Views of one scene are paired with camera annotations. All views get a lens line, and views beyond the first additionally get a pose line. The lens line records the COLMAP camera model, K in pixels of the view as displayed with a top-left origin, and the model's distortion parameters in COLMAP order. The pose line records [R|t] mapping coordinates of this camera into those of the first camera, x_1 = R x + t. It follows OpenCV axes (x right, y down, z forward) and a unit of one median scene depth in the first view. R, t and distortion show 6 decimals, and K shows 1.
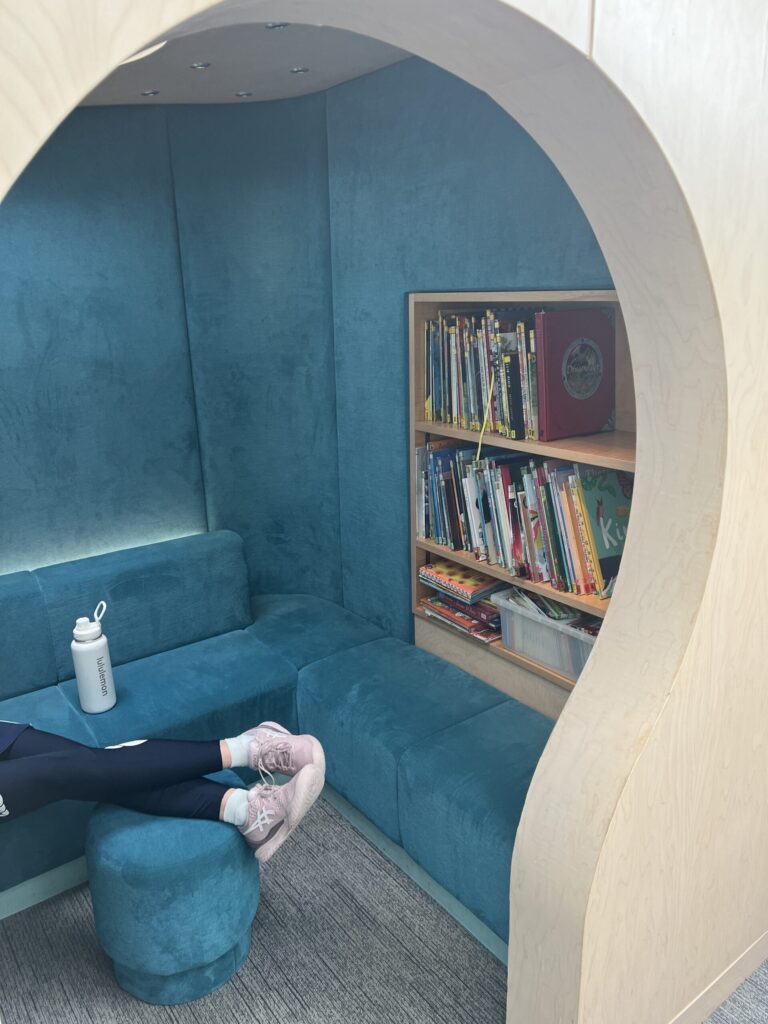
lens RADIAL K [[768.4, 0, 385.3], [0, 768.4, 509.8], [0, 0, 1]] dist [0.056405, -0.055720]
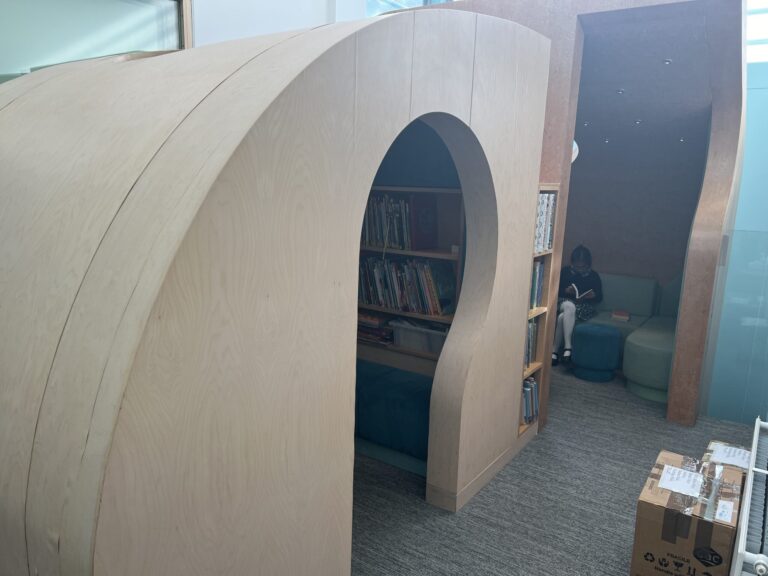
lens RADIAL K [[576.3, 0, 380.2], [0, 576.3, 286.6], [0, 0, 1]] dist [0.056405, -0.055720]
pose [[0.948483, -0.009892, 0.316673, -0.429886], [0.040918, 0.994966, -0.091477, 0.169973], [-0.314174, 0.099722, 0.944113, -0.584597]]
